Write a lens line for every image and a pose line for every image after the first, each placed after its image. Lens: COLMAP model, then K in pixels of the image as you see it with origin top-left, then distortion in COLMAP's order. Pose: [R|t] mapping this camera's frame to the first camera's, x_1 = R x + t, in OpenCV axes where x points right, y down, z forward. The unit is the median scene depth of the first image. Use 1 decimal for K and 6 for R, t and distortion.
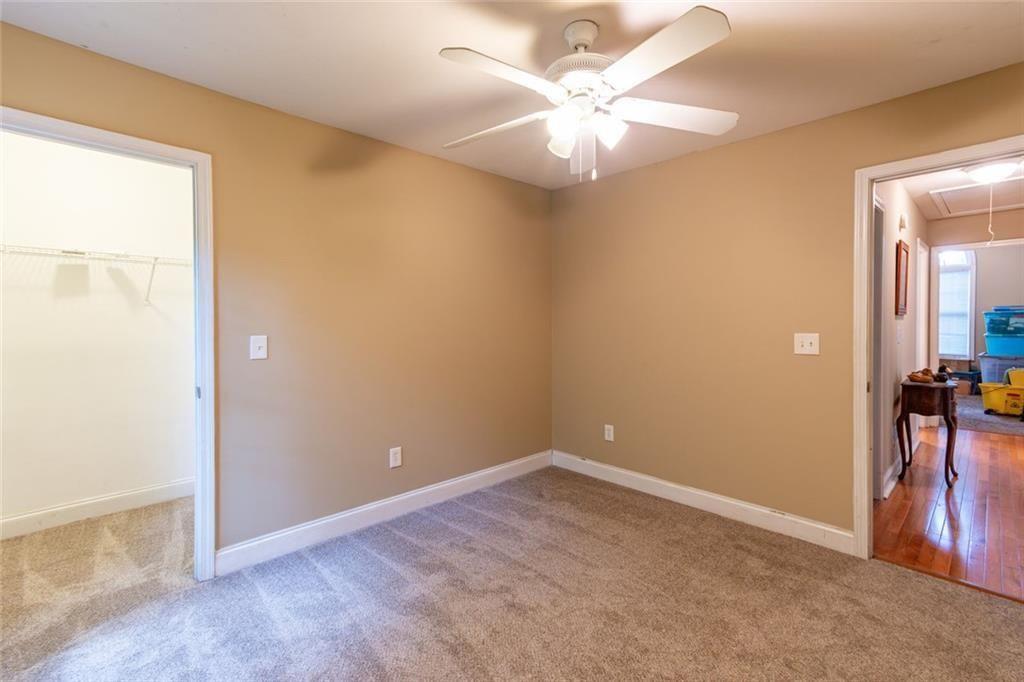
lens RADIAL K [[449.5, 0, 499.5], [0, 449.5, 329.0], [0, 0, 1]] dist [0.012870, 0.000233]
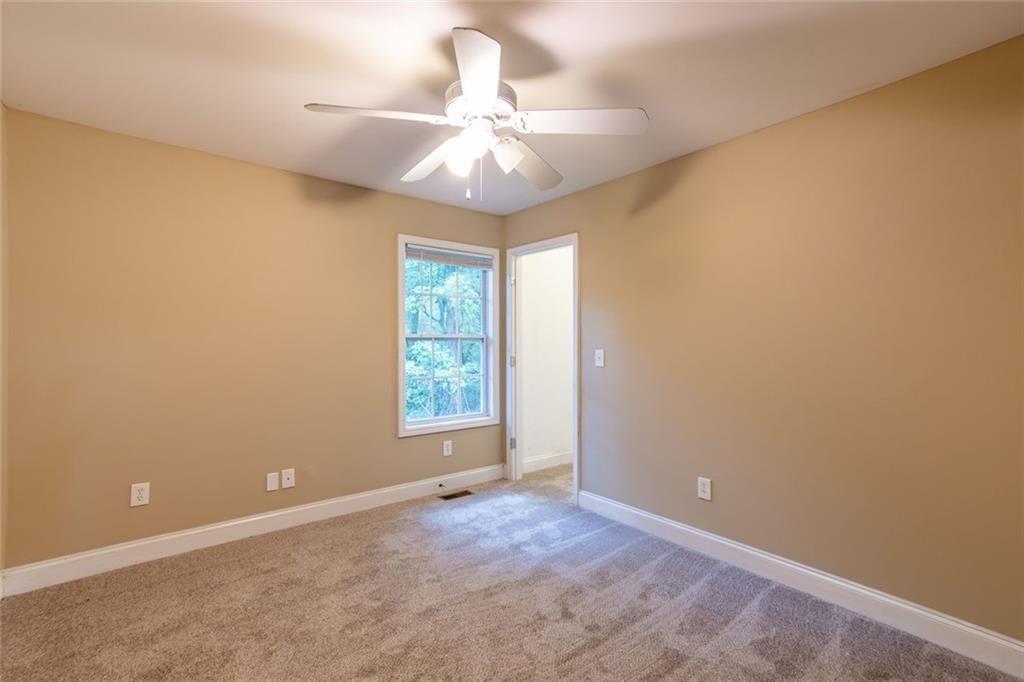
lens RADIAL K [[456.3, 0, 510.3], [0, 456.3, 337.1], [0, 0, 1]] dist [0.000892, 0.000457]
pose [[-0.063067, -0.002472, -0.998006, 0.900340], [-0.015021, 0.999886, -0.001527, -0.017987], [0.997896, 0.014895, -0.063097, 0.832498]]
